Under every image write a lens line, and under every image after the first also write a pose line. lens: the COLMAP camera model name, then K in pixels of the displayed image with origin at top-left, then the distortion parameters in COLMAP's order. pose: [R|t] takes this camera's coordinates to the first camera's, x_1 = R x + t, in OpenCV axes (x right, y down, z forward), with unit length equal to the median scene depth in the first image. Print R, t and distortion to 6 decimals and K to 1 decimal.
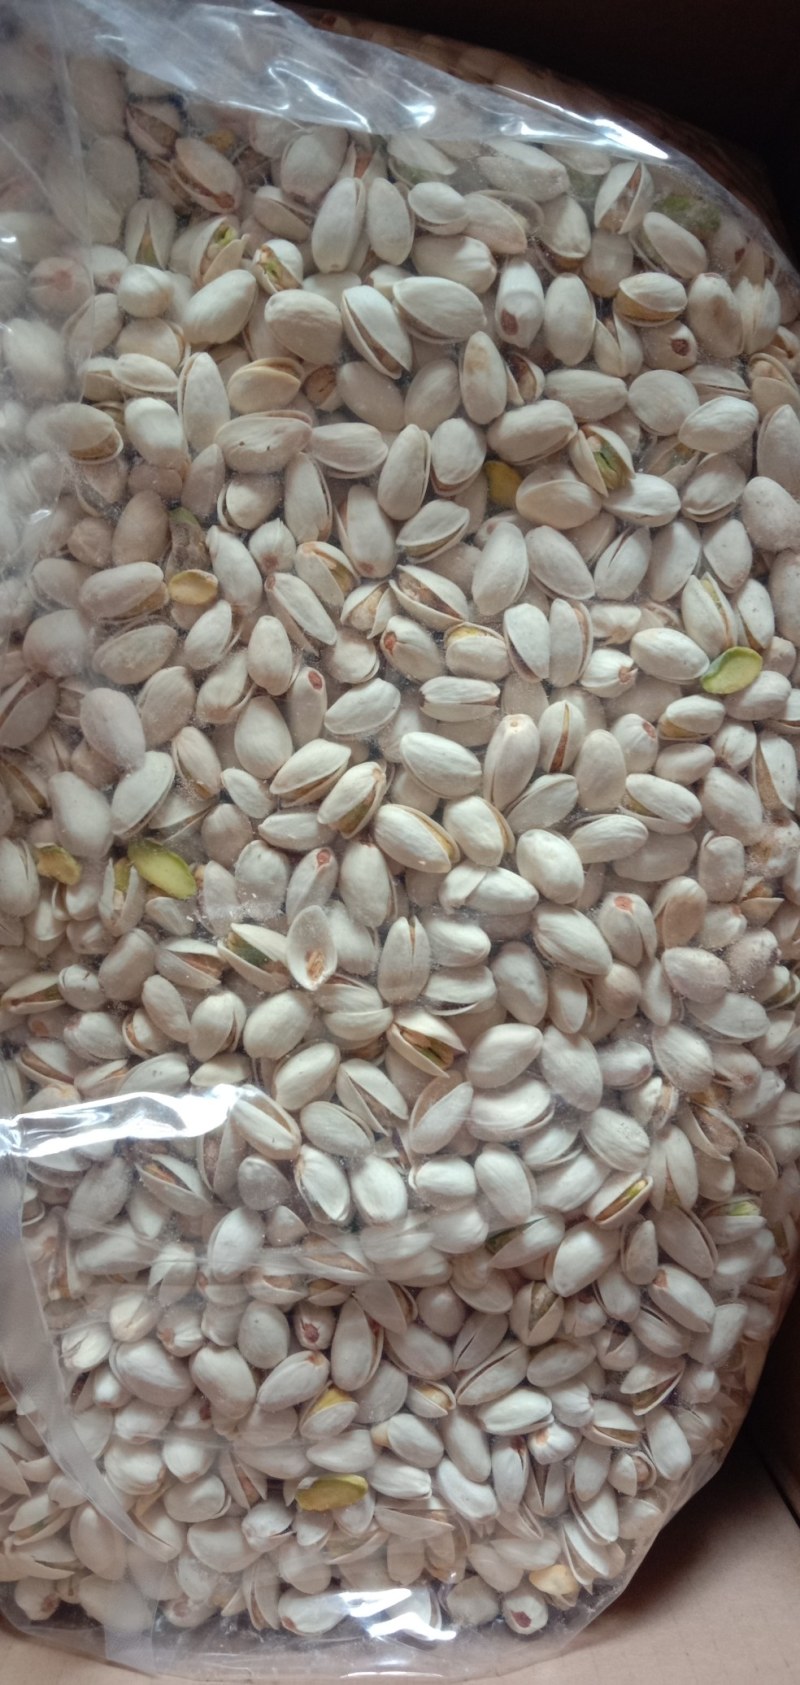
lens RADIAL K [[1437.6, 0, 424.2], [0, 1437.6, 842.4], [0, 0, 1]] dist [0.188374, -0.488352]
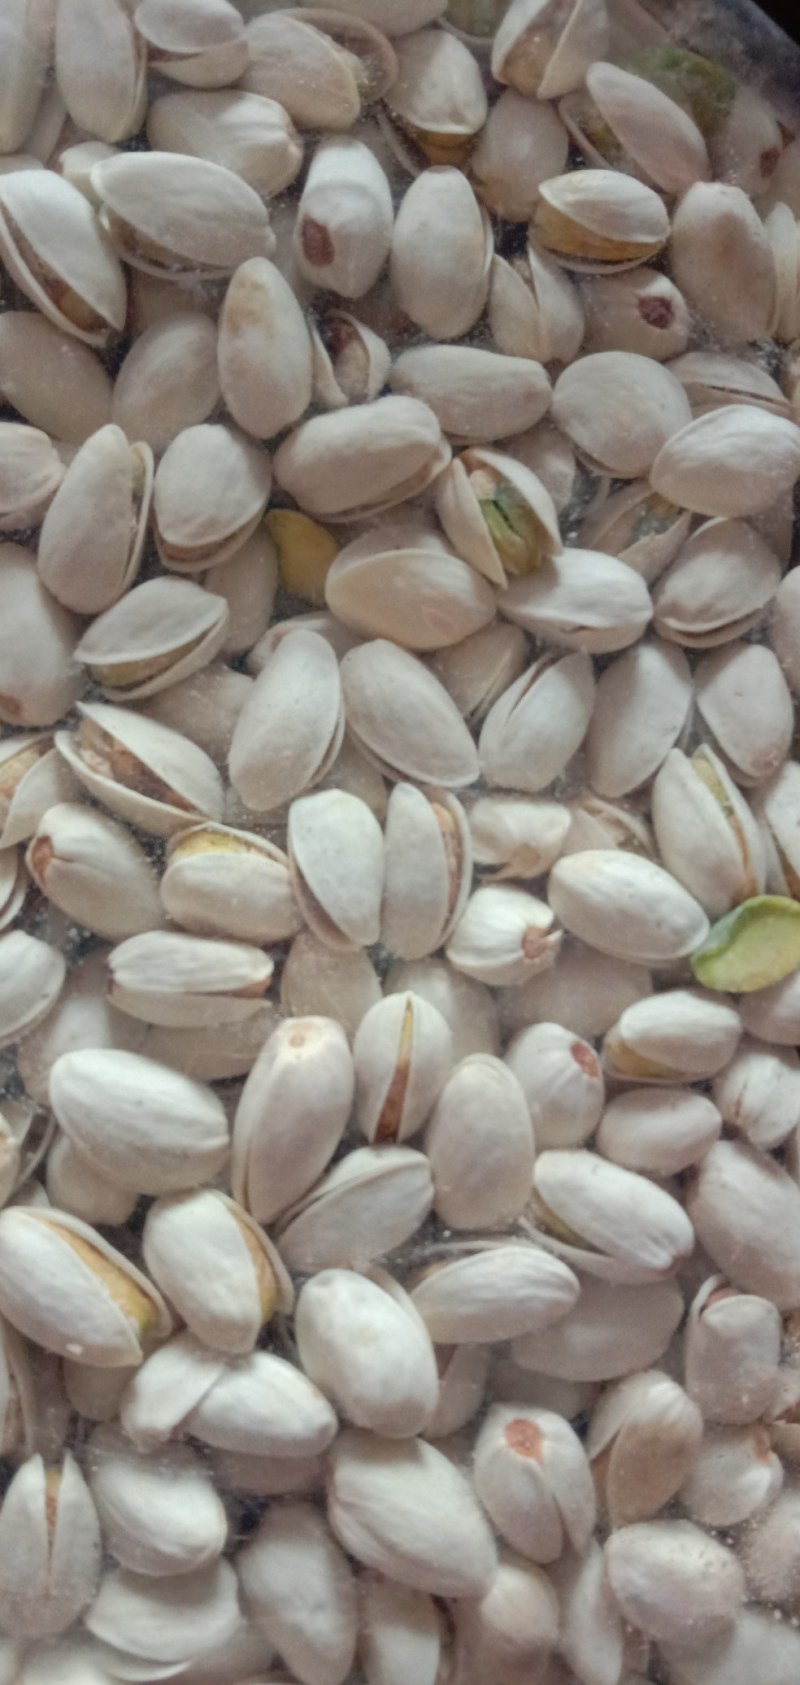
lens RADIAL K [[1437.6, 0, 424.2], [0, 1437.6, 842.4], [0, 0, 1]] dist [0.188374, -0.488352]
pose [[0.999256, 0.036464, 0.012567, 0.094438], [-0.034523, 0.990897, -0.130121, -0.085383], [-0.017197, 0.129591, 0.991418, 0.518496]]
